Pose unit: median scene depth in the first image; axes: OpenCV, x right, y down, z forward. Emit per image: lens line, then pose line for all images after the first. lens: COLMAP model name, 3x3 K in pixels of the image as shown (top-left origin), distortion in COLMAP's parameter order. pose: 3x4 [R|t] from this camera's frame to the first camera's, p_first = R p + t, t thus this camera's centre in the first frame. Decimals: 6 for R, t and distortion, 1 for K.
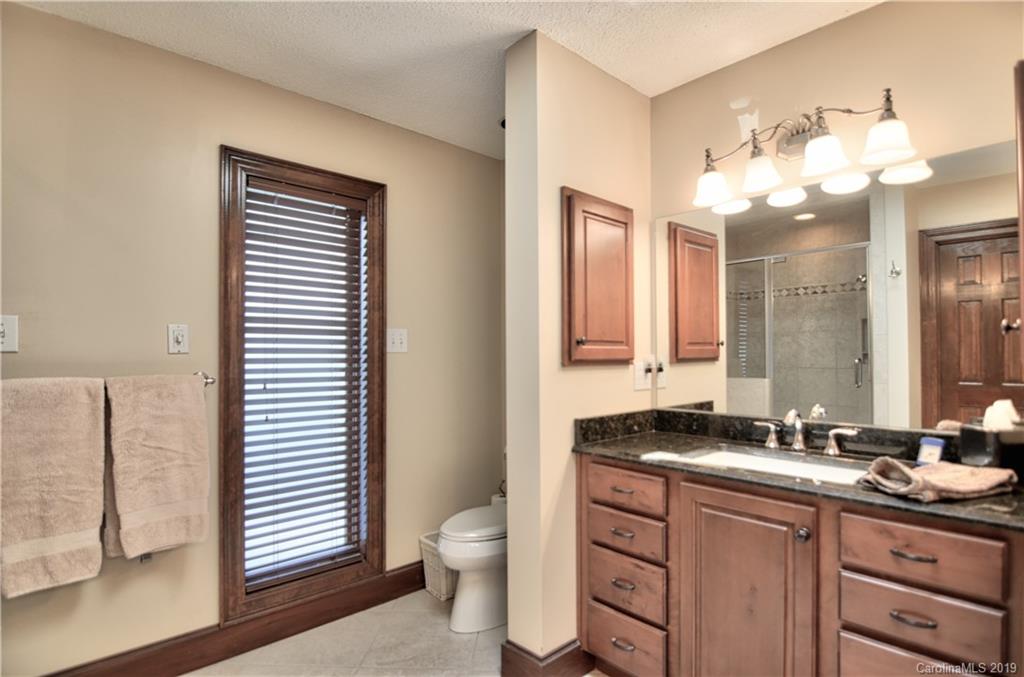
lens RADIAL K [[516.3, 0, 512.7], [0, 516.3, 347.8], [0, 0, 1]] dist [-0.004122, -0.000400]
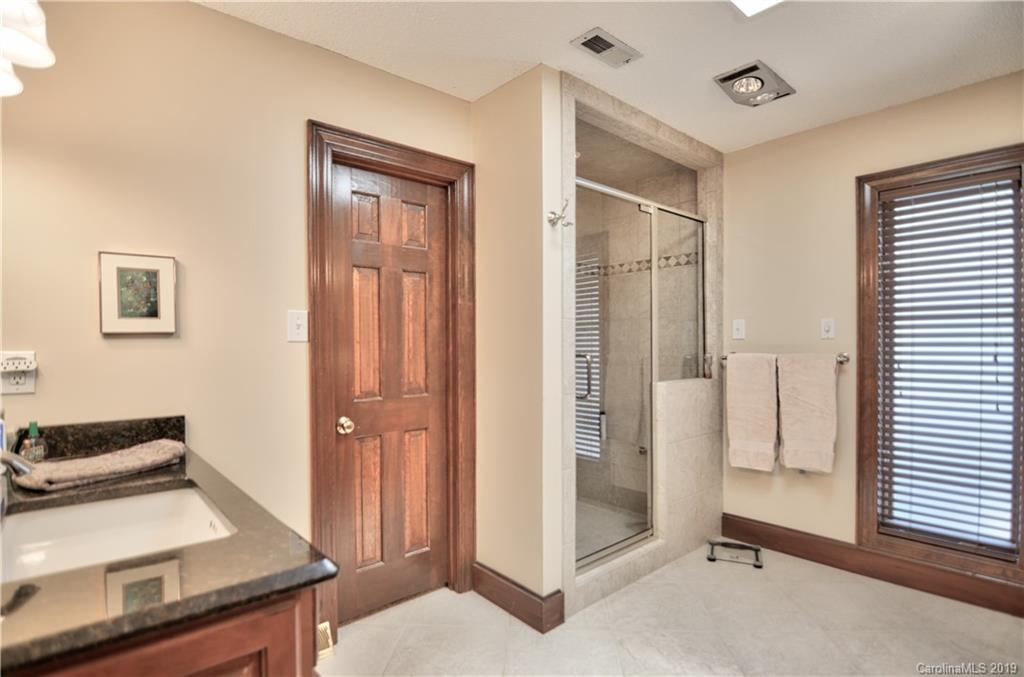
lens RADIAL K [[516.3, 0, 512.9], [0, 516.3, 340.9], [0, 0, 1]] dist [-0.004122, -0.000400]
pose [[-0.019142, 0.000236, -0.999817, 0.824027], [0.021371, 0.999772, -0.000173, -0.001607], [0.999588, -0.021371, -0.019143, 0.176234]]
